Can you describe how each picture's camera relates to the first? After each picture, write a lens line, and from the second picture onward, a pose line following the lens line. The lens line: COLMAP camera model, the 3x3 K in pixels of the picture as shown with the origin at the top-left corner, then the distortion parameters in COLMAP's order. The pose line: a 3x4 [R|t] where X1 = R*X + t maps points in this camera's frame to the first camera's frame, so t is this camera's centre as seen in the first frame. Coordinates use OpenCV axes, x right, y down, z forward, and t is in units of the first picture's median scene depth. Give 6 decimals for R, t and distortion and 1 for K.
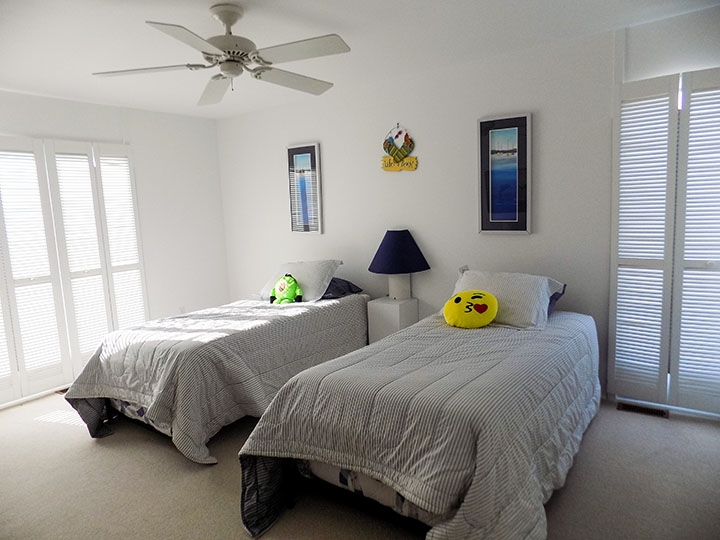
lens RADIAL K [[487.6, 0, 364.8], [0, 487.6, 268.5], [0, 0, 1]] dist [-0.077805, 0.081961]
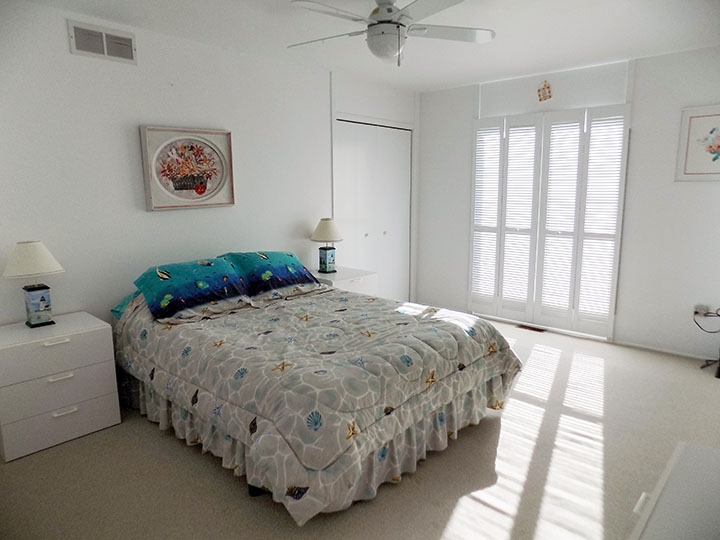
lens RADIAL K [[487.6, 0, 364.8], [0, 487.6, 268.5], [0, 0, 1]] dist [-0.077805, 0.081961]
pose [[-0.095960, 0.224368, -0.969768, 0.531072], [-0.119235, 0.964658, 0.234984, -0.117308], [0.988218, 0.138179, -0.065816, 0.645533]]
